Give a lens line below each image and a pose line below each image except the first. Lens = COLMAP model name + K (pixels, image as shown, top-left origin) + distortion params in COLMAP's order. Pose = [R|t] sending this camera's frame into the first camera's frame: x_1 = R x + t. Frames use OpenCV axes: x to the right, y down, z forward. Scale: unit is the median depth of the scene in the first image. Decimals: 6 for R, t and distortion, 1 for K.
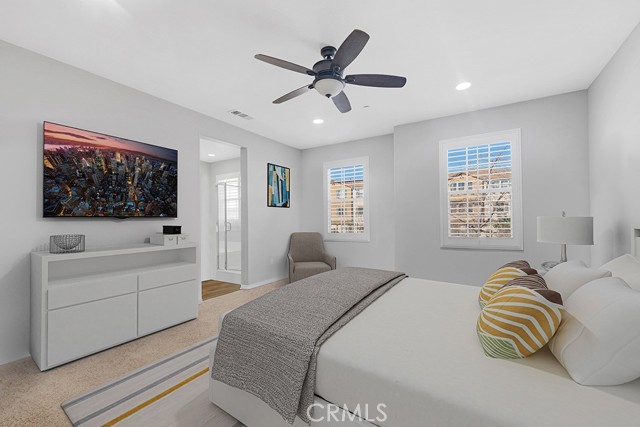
lens RADIAL K [[273.3, 0, 335.0], [0, 273.3, 217.6], [0, 0, 1]] dist [0.002536, 0.000047]
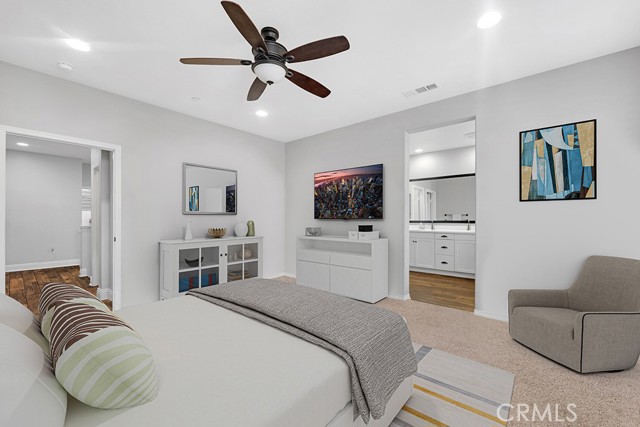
lens RADIAL K [[273.3, 0, 335.0], [0, 273.3, 217.6], [0, 0, 1]] dist [0.002536, 0.000047]
pose [[-0.186485, -0.001287, -0.982457, 0.771102], [0.001880, 0.999997, -0.001667, -0.005029], [0.982456, -0.002158, -0.186482, 1.197492]]
